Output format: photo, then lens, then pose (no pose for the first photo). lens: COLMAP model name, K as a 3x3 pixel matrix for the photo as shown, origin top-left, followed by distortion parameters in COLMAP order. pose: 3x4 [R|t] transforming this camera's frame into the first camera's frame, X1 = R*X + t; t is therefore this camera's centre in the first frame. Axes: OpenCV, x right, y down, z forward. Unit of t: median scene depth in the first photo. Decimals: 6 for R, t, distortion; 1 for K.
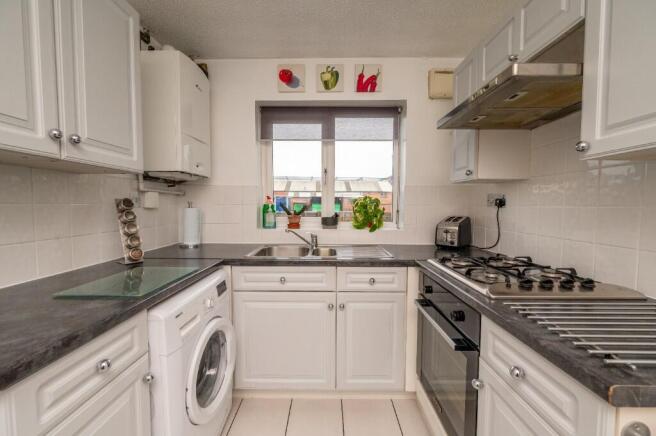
lens RADIAL K [[269.1, 0, 325.4], [0, 269.1, 219.3], [0, 0, 1]] dist [-0.001802, -0.000378]
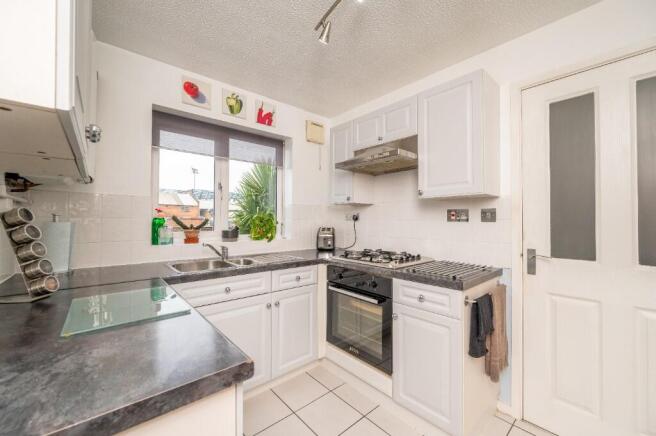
lens RADIAL K [[264.3, 0, 327.7], [0, 264.3, 217.4], [0, 0, 1]] dist [-0.001967, -0.000125]
pose [[0.743091, 0.008175, 0.669140, -0.426353], [0.034418, 0.998135, -0.050416, 0.006382], [-0.668304, 0.060494, 0.741424, -0.031194]]
